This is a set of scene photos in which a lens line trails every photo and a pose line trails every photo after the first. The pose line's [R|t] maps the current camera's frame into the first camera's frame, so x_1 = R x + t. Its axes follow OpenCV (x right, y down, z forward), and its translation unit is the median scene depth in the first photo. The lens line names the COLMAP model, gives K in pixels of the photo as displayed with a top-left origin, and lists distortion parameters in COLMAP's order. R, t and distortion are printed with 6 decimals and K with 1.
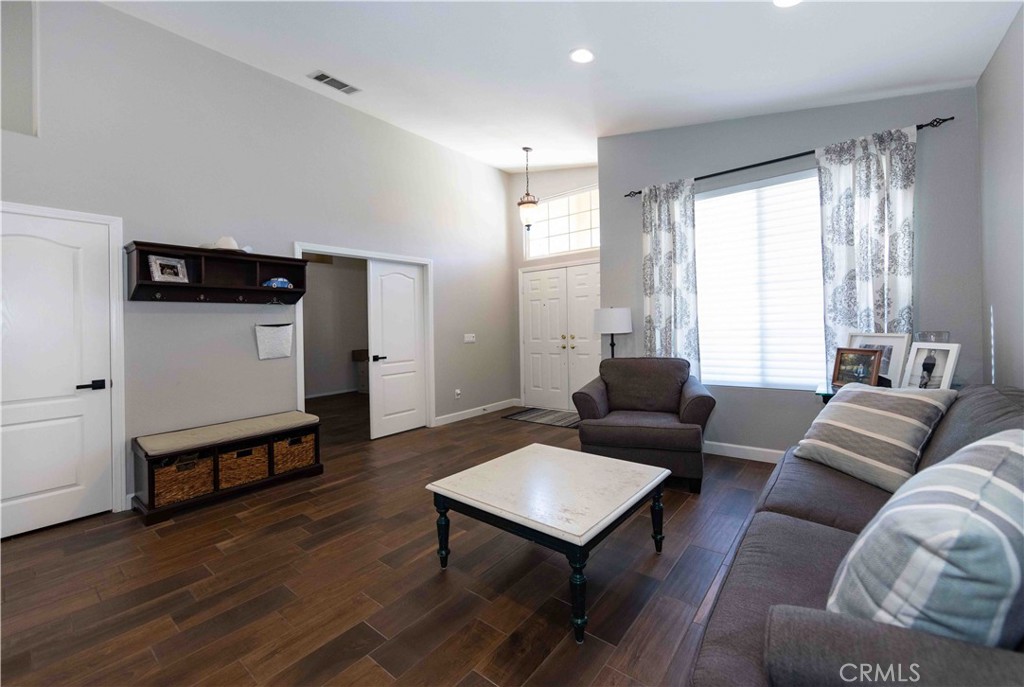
lens RADIAL K [[417.0, 0, 513.3], [0, 417.0, 314.9], [0, 0, 1]] dist [0.000538, 0.000069]
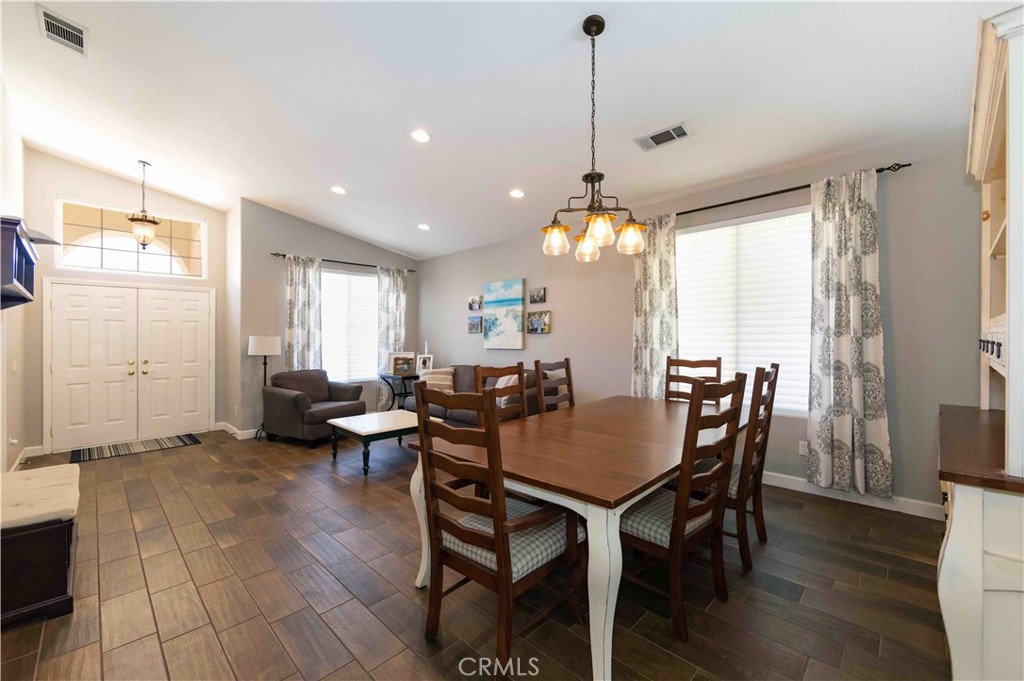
lens RADIAL K [[414.1, 0, 512.0], [0, 414.1, 340.5], [0, 0, 1]] dist [-0.000097, -0.000020]
pose [[0.090932, 0.025821, 0.995522, -1.308224], [-0.017183, 0.999556, -0.024356, 0.021226], [-0.995709, -0.014892, 0.091336, 0.124204]]
